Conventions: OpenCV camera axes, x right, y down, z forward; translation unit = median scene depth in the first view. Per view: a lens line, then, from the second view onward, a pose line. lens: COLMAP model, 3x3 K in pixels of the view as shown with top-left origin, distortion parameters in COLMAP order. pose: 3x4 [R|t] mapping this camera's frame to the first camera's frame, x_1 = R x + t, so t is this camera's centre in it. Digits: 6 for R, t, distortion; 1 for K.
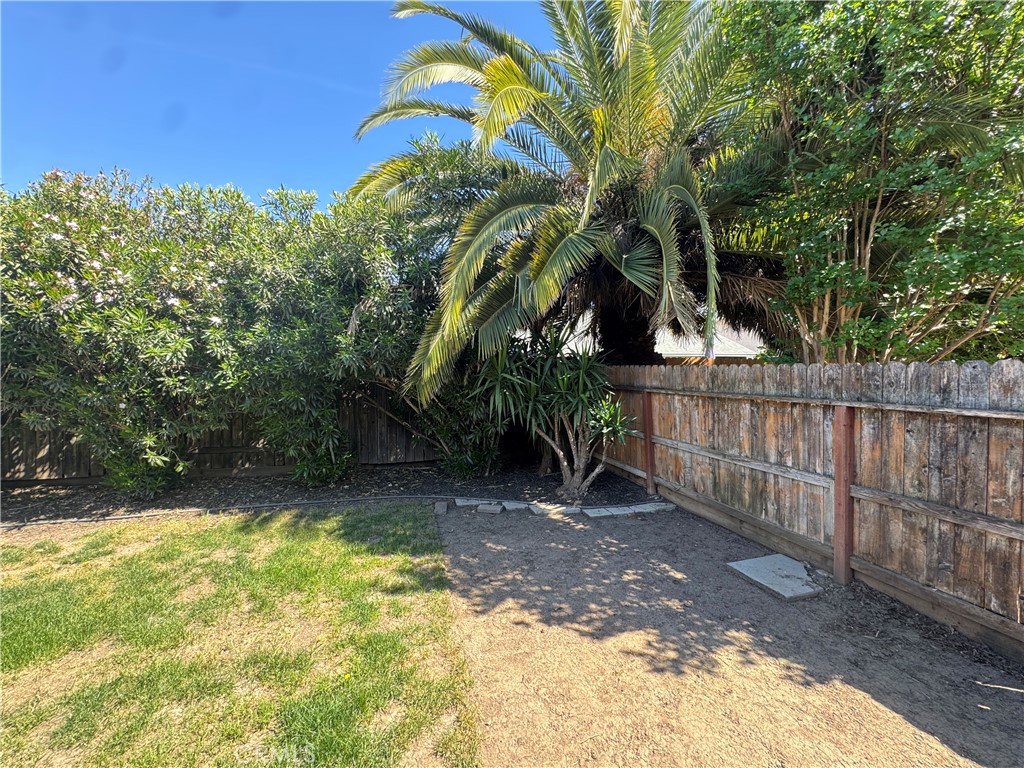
lens RADIAL K [[411.4, 0, 513.2], [0, 411.4, 384.6], [0, 0, 1]] dist [-0.002358, 0.000071]
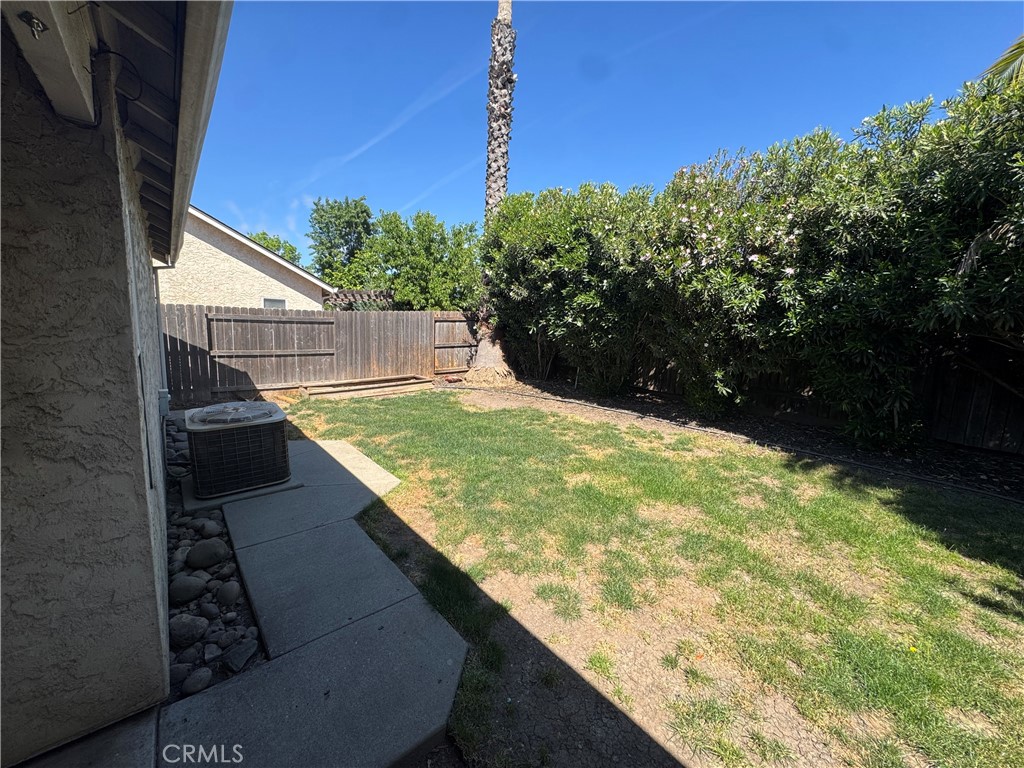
lens RADIAL K [[411.4, 0, 508.9], [0, 411.4, 384.1], [0, 0, 1]] dist [-0.002358, 0.000071]
pose [[0.411349, 0.157098, -0.897837, -0.016958], [-0.040261, 0.987205, 0.154289, -0.002227], [0.910588, -0.027319, 0.412411, -0.113251]]
